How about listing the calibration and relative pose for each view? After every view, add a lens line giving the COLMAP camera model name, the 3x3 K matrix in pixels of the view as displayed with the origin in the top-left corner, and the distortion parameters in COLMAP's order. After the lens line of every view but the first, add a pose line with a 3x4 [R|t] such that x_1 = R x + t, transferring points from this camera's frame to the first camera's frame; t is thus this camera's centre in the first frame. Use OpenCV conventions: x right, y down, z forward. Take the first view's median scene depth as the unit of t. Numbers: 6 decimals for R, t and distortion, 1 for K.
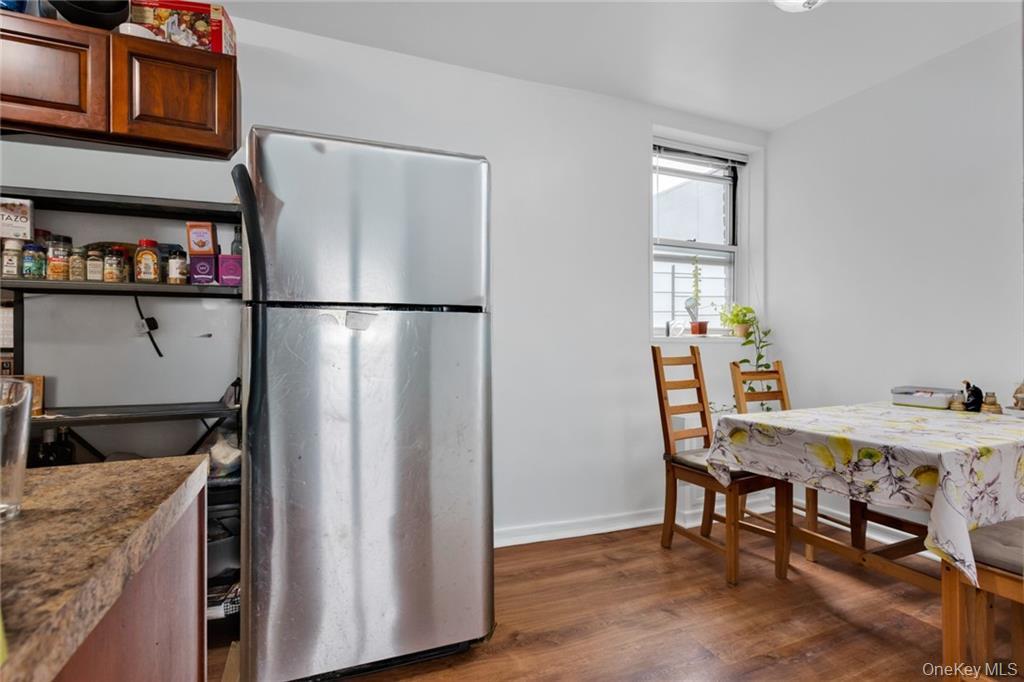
lens RADIAL K [[478.5, 0, 487.9], [0, 478.5, 345.2], [0, 0, 1]] dist [0.000518, -0.001019]
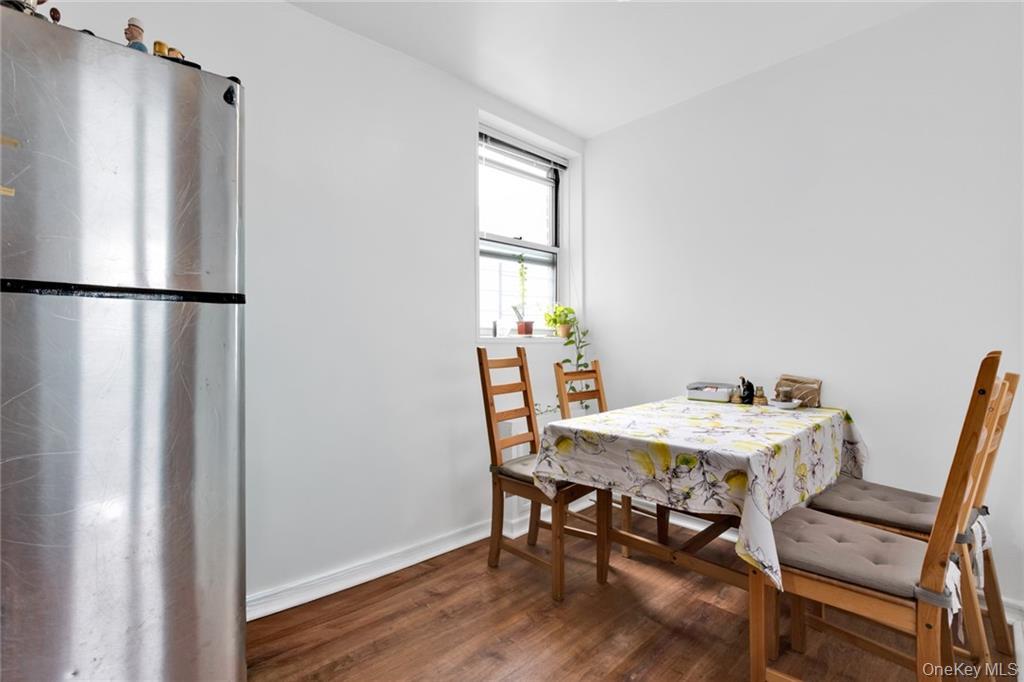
lens RADIAL K [[462.2, 0, 510.6], [0, 462.2, 344.8], [0, 0, 1]] dist [-0.001339, 0.000649]
pose [[0.928017, -0.005506, 0.372497, 0.081988], [0.004765, 0.999984, 0.002910, -0.006319], [-0.372507, -0.000926, 0.928029, 0.178908]]
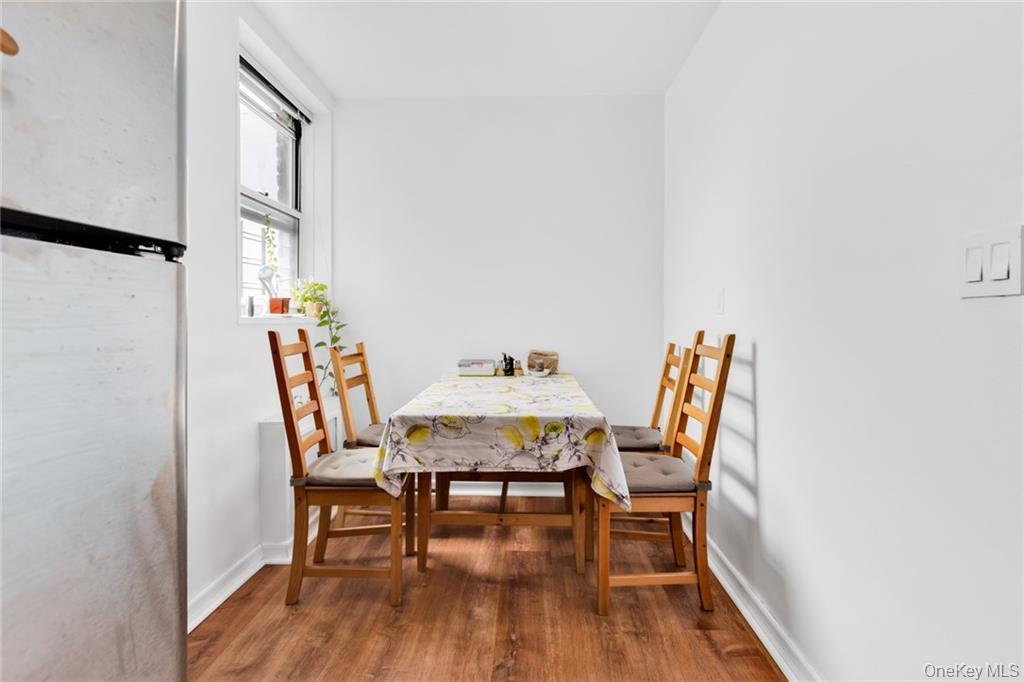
lens RADIAL K [[465.2, 0, 506.2], [0, 465.2, 324.2], [0, 0, 1]] dist [0.000827, -0.000031]
pose [[0.393227, -0.009211, 0.919395, -0.167198], [-0.000834, 0.999946, 0.010374, -0.017366], [-0.919441, -0.004846, 0.393198, 0.453462]]
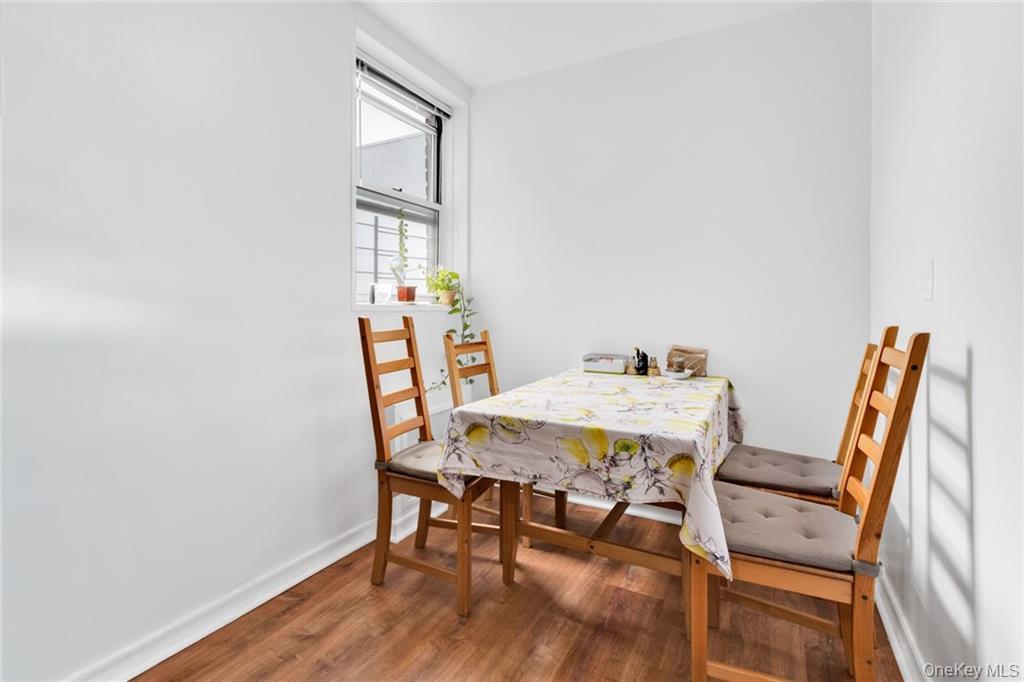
lens RADIAL K [[473.8, 0, 510.4], [0, 473.8, 309.2], [0, 0, 1]] dist [0.001063, 0.000385]
pose [[0.761021, 0.001200, 0.648726, 0.049728], [-0.004083, 0.999987, 0.002940, -0.016012], [-0.648714, -0.004886, 0.761017, 0.321718]]
